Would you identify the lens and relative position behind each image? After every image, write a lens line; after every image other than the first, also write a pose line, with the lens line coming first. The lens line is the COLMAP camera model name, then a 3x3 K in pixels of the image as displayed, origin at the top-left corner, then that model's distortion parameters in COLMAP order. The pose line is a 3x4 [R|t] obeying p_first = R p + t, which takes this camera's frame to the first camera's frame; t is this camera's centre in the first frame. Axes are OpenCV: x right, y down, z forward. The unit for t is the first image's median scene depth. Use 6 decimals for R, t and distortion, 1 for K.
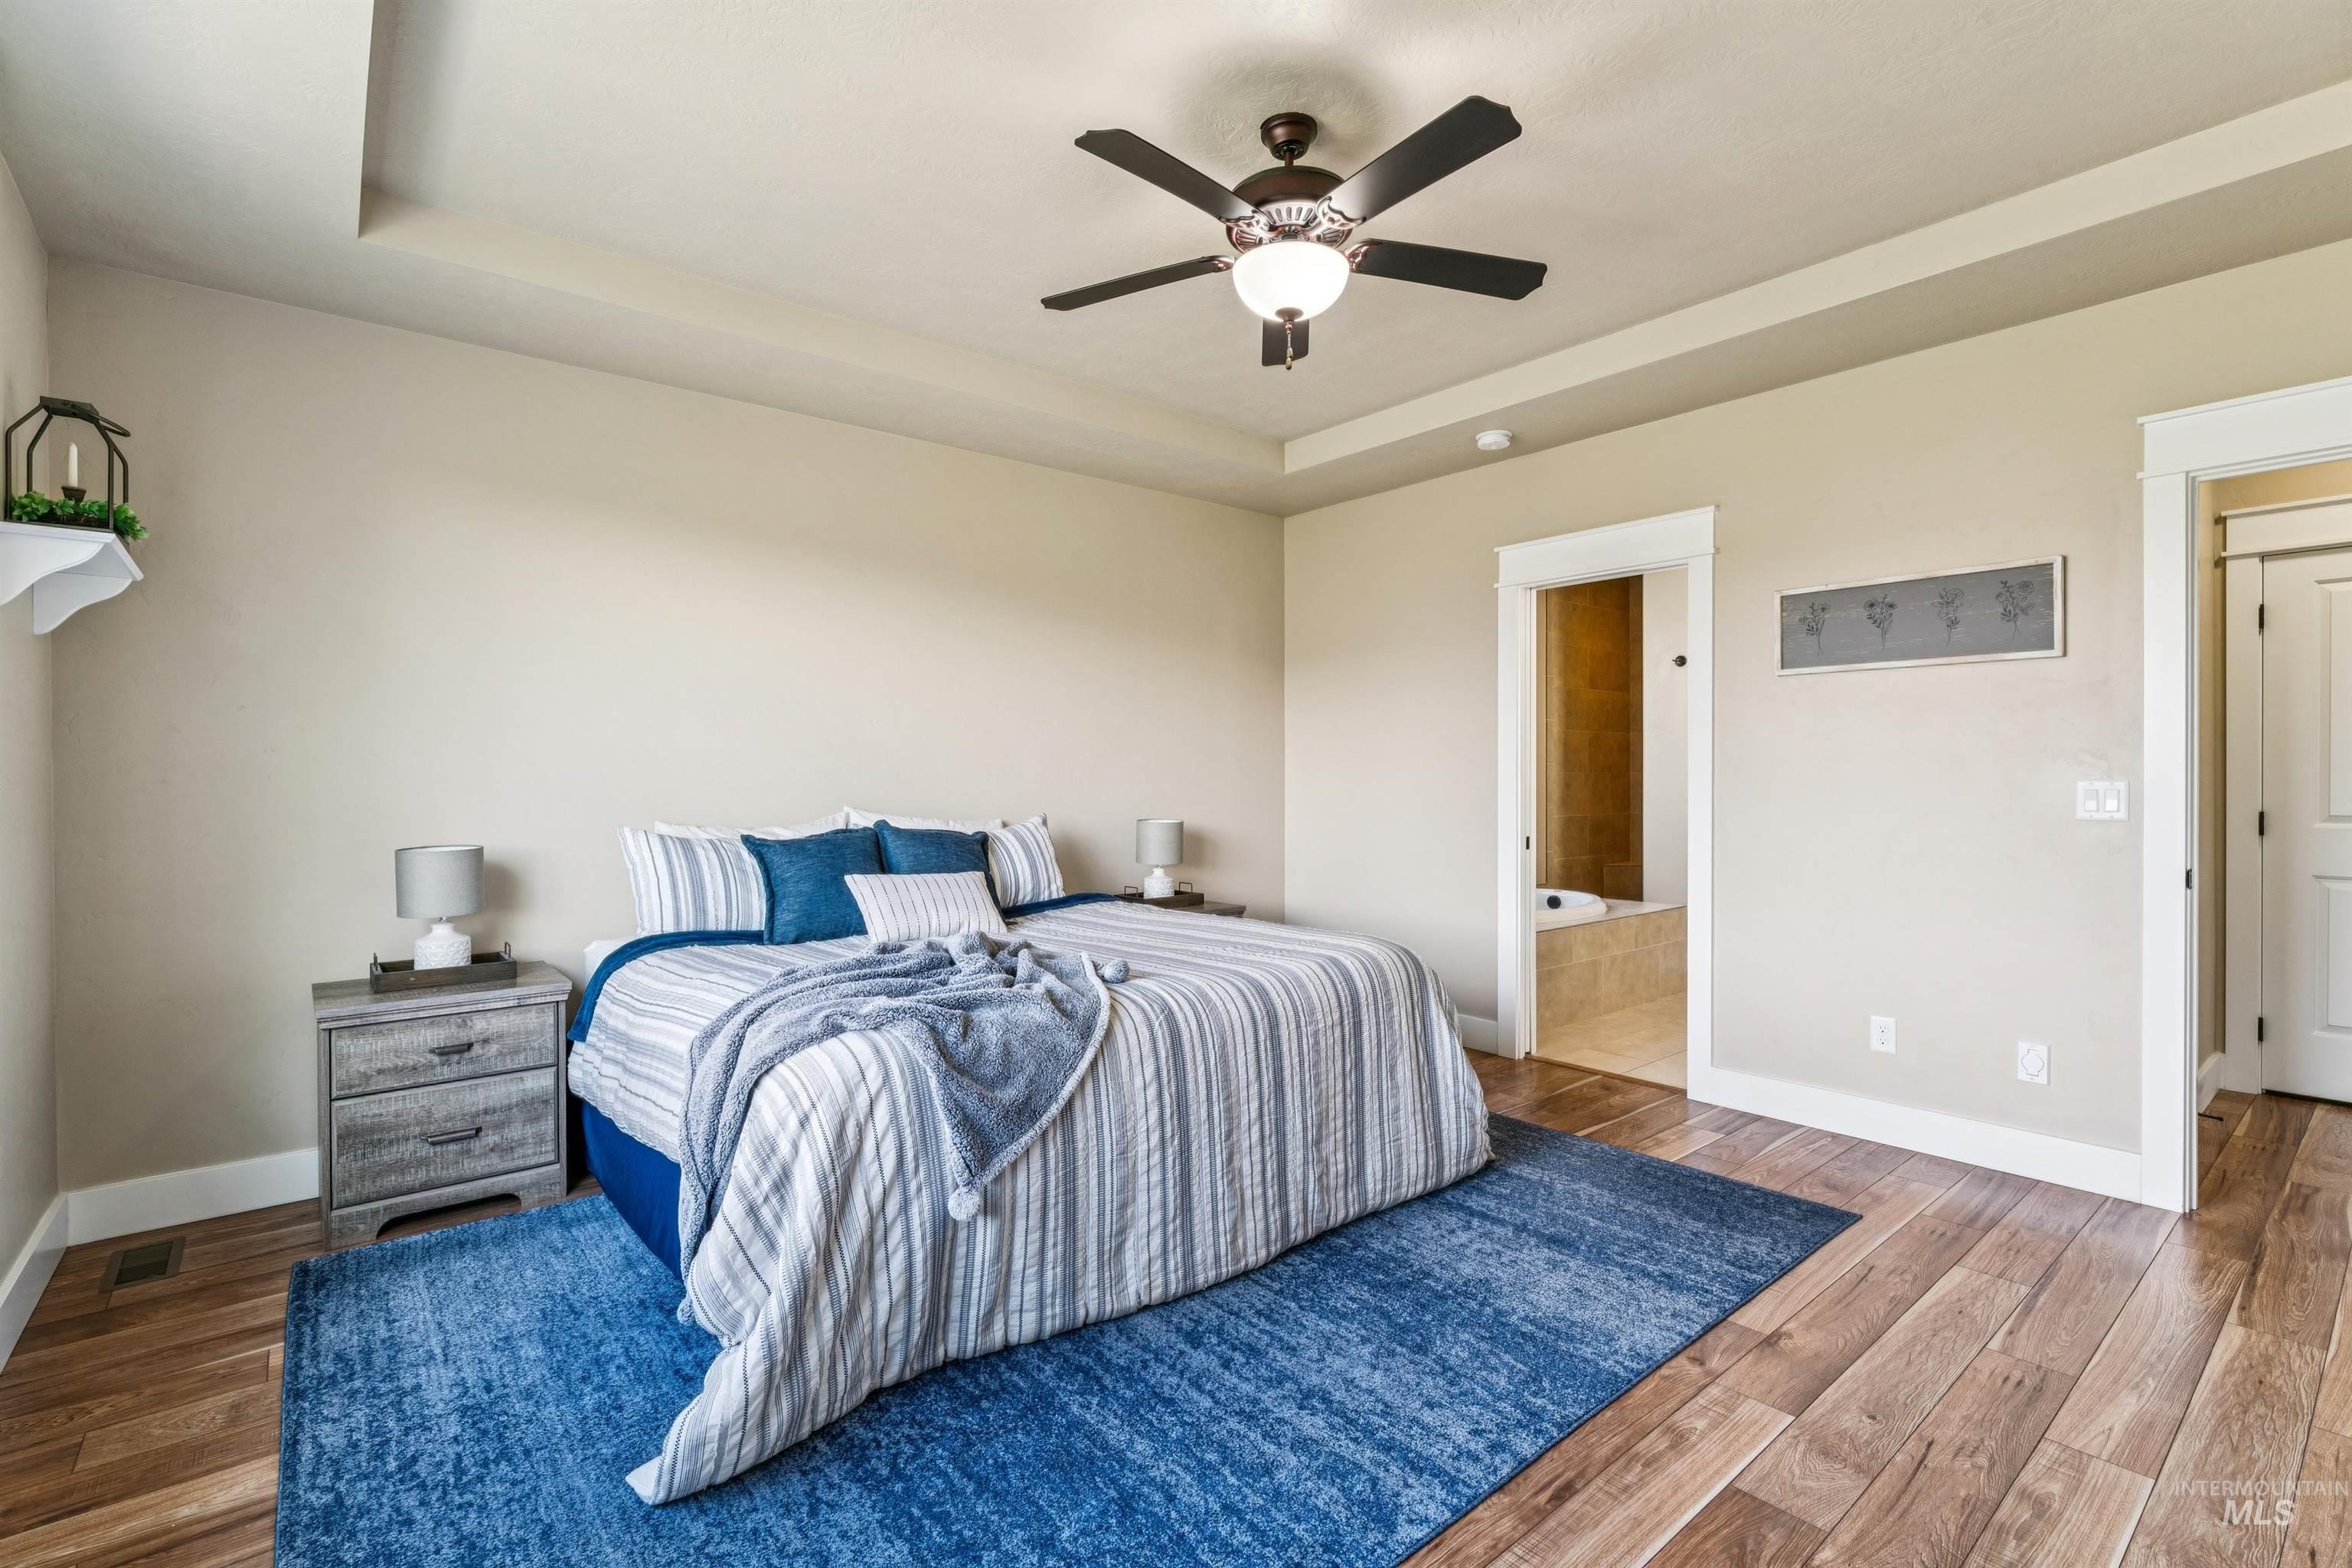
lens RADIAL K [[1060.9, 0, 1180.8], [0, 1060.9, 785.2], [0, 0, 1]] dist [-0.002826, 0.000455]
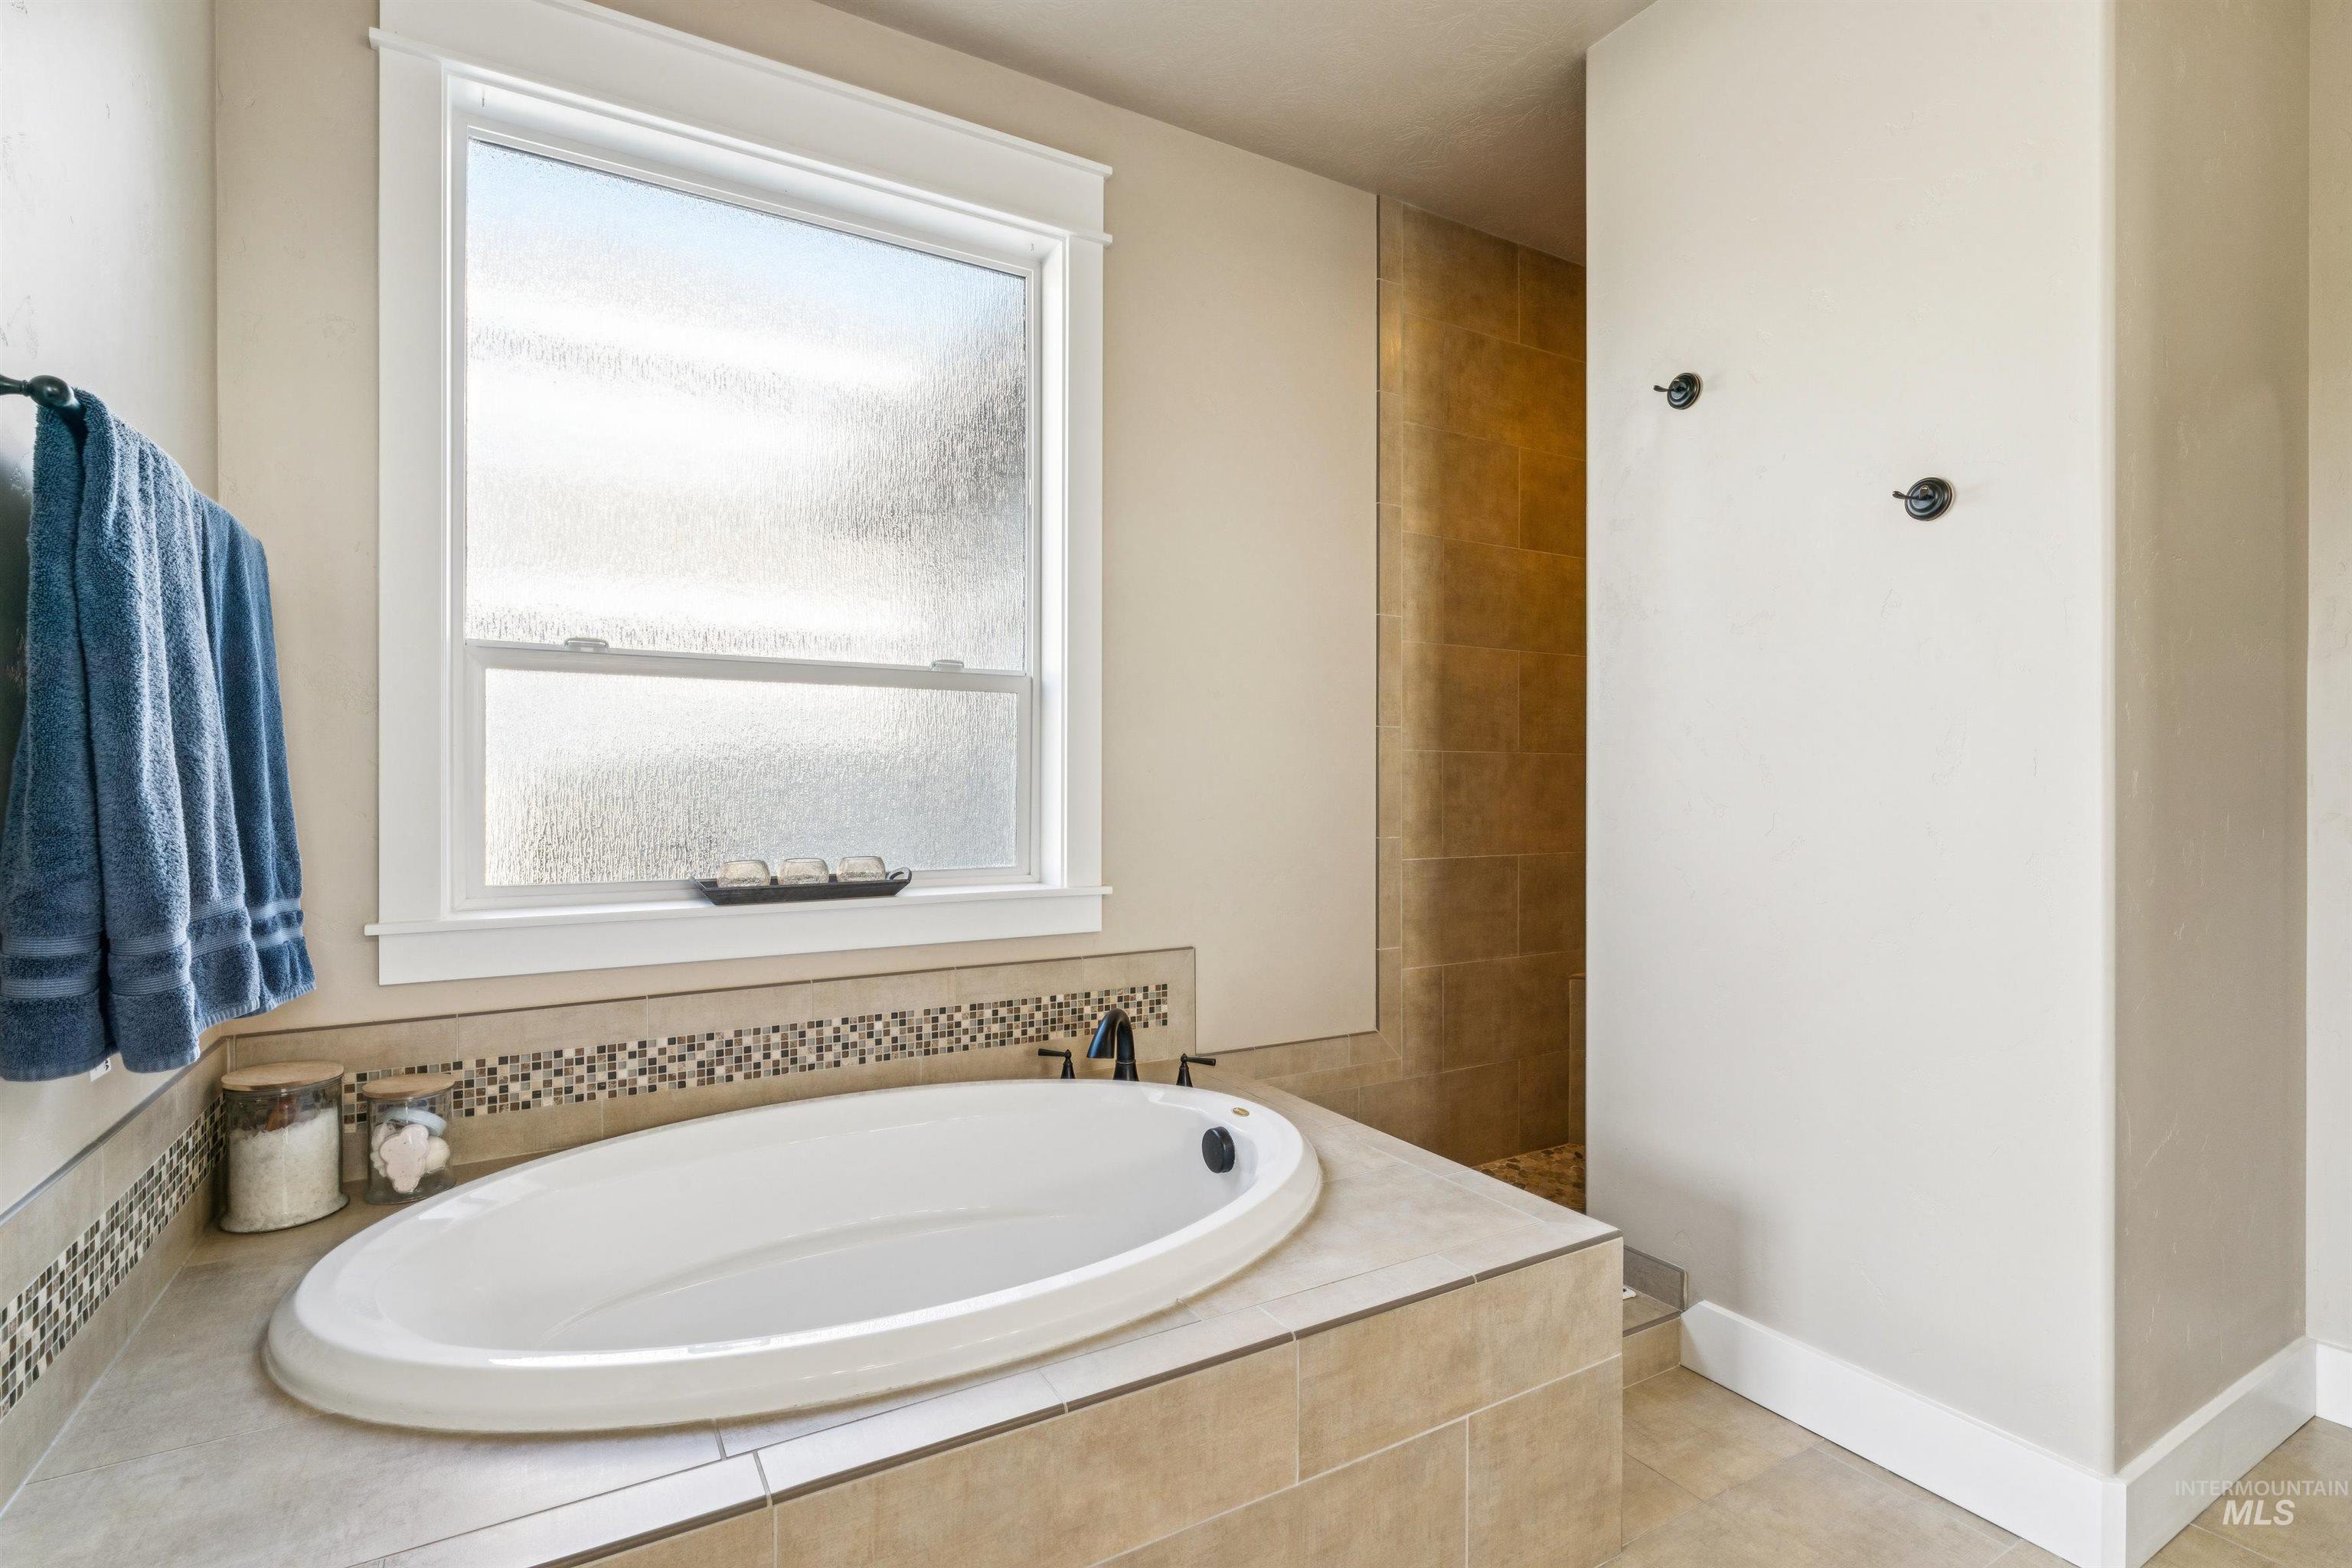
lens RADIAL K [[1112.3, 0, 1161.8], [0, 1112.3, 783.6], [0, 0, 1]] dist [-0.003243, 0.000323]
pose [[0.984946, 0.003891, -0.172817, 0.328113], [-0.004861, 0.999975, -0.005190, 0.003213], [0.172792, 0.005952, 0.984940, 0.563935]]
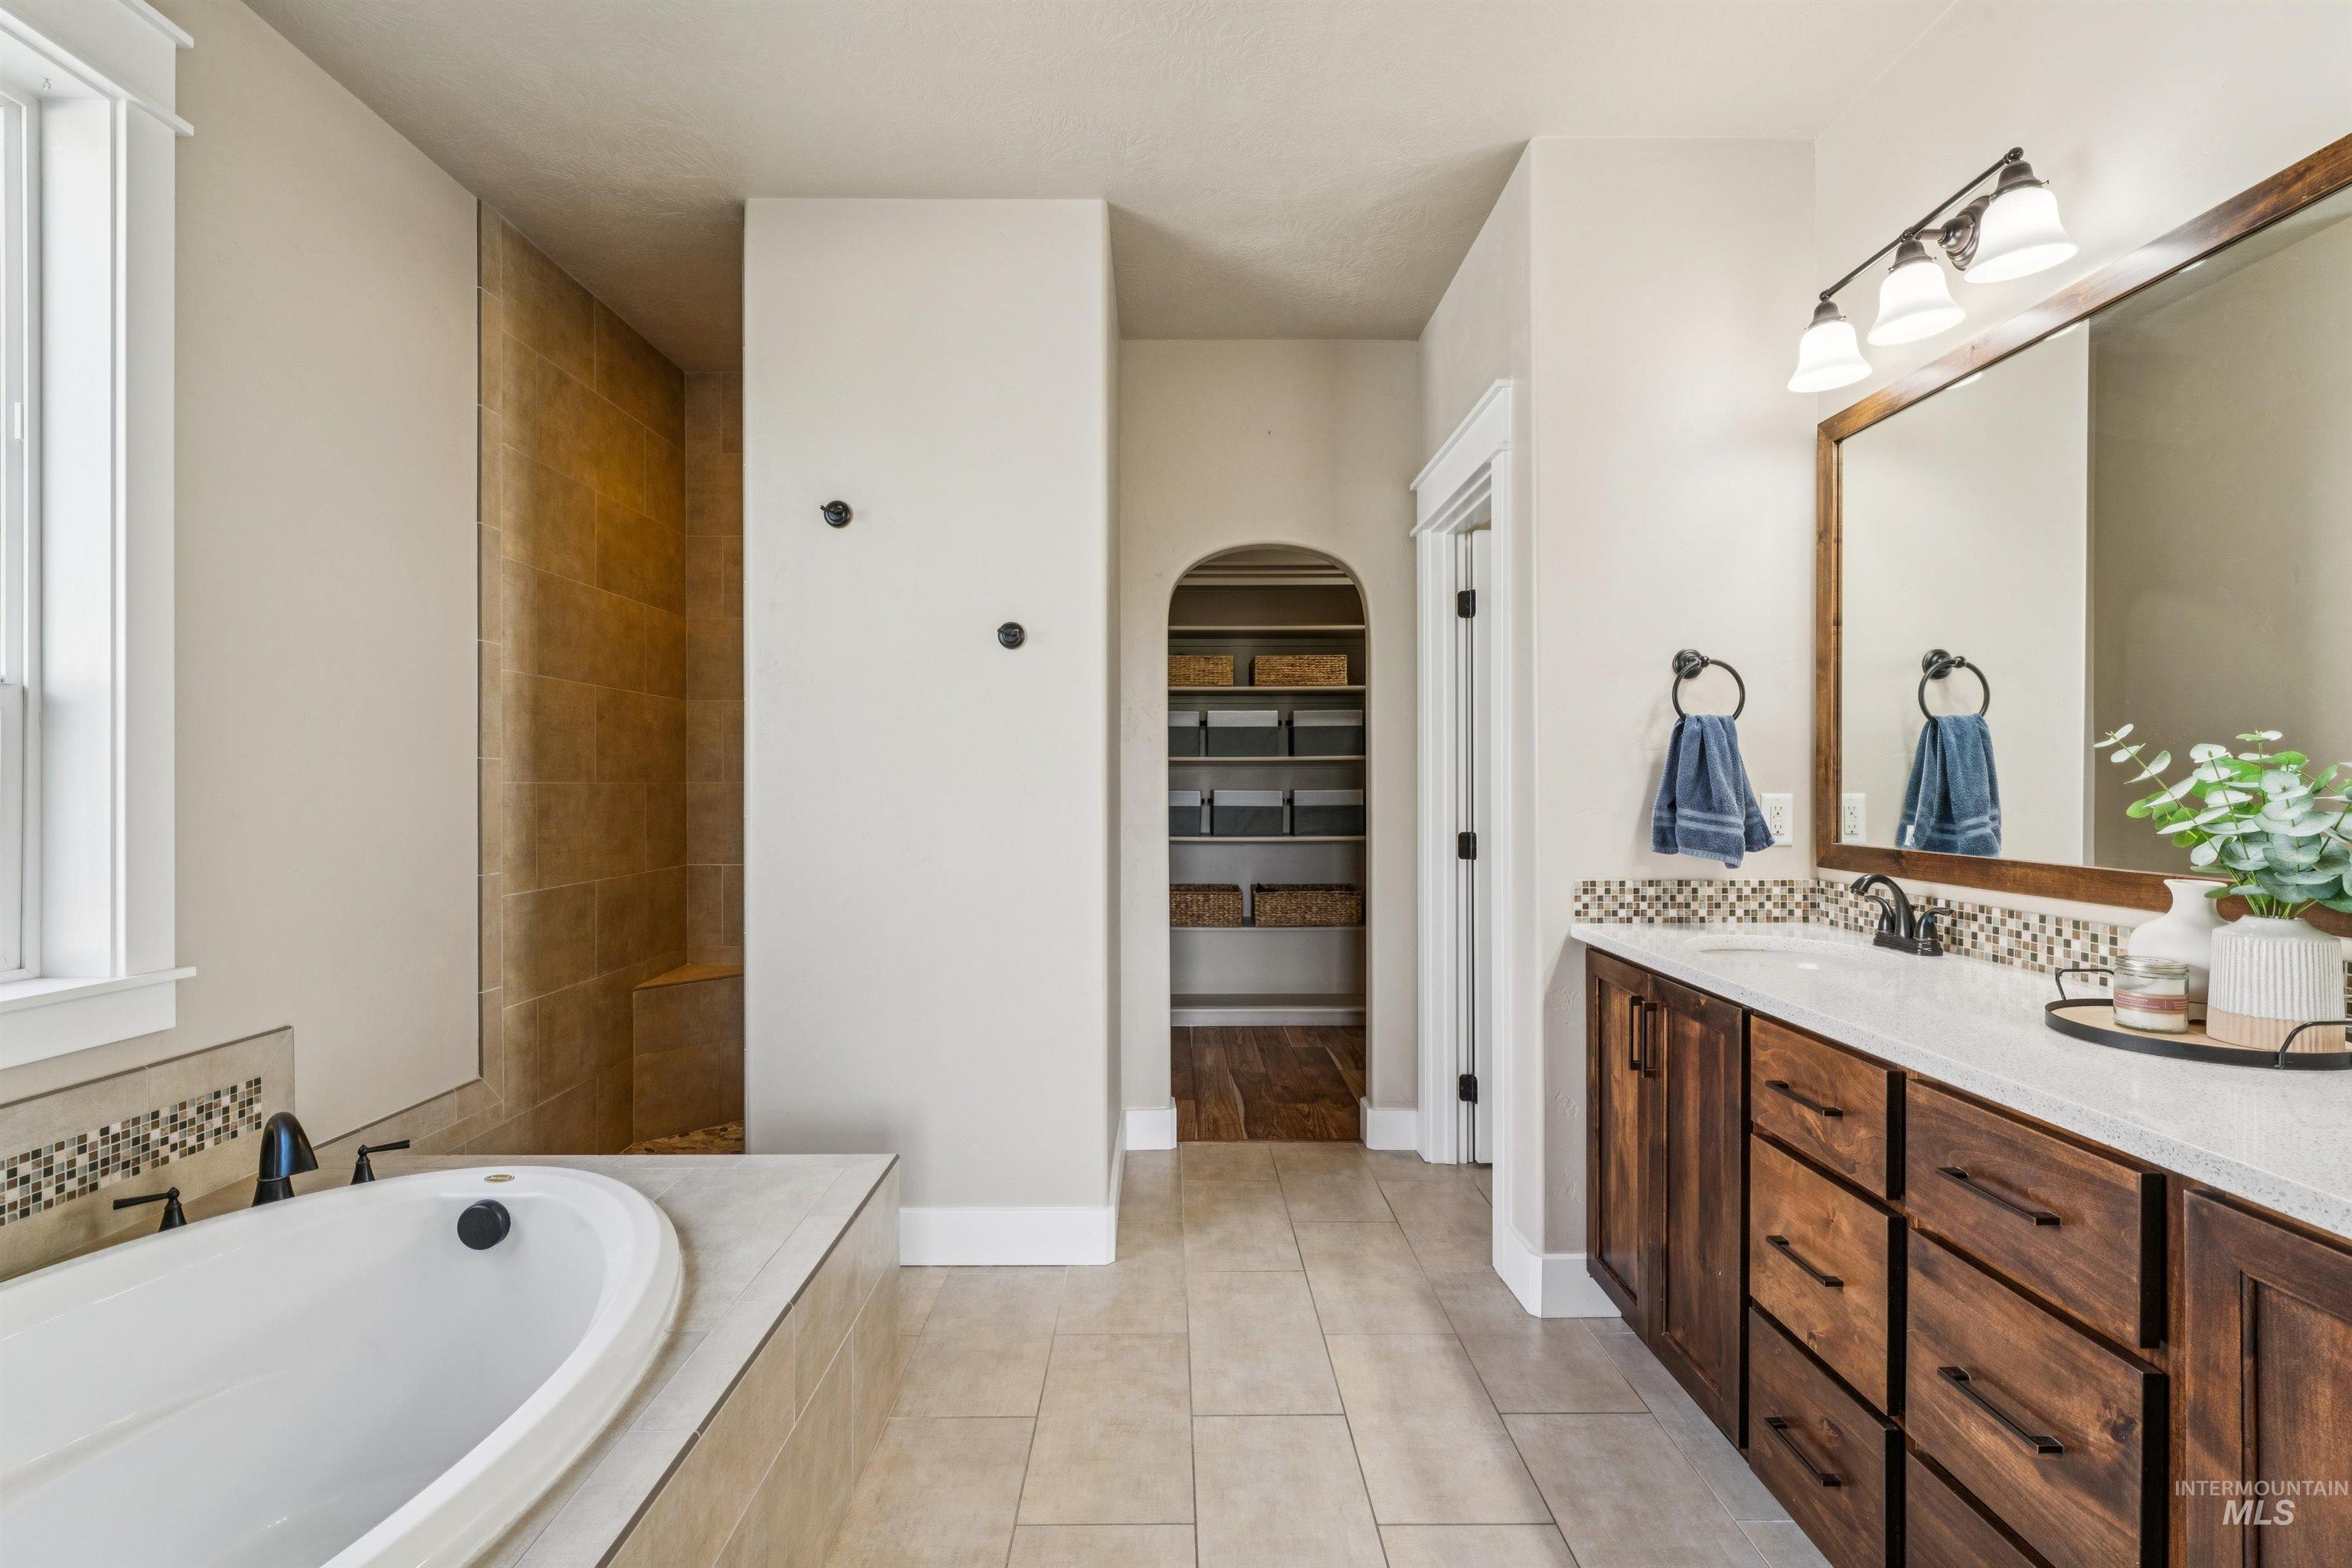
lens RADIAL K [[1060.9, 0, 1185.2], [0, 1060.9, 781.8], [0, 0, 1]] dist [-0.002826, 0.000455]
pose [[0.631526, 0.002040, 0.775352, 0.206748], [0.005778, 0.999956, -0.007336, -0.007664], [-0.775334, 0.009113, 0.631486, 0.555743]]
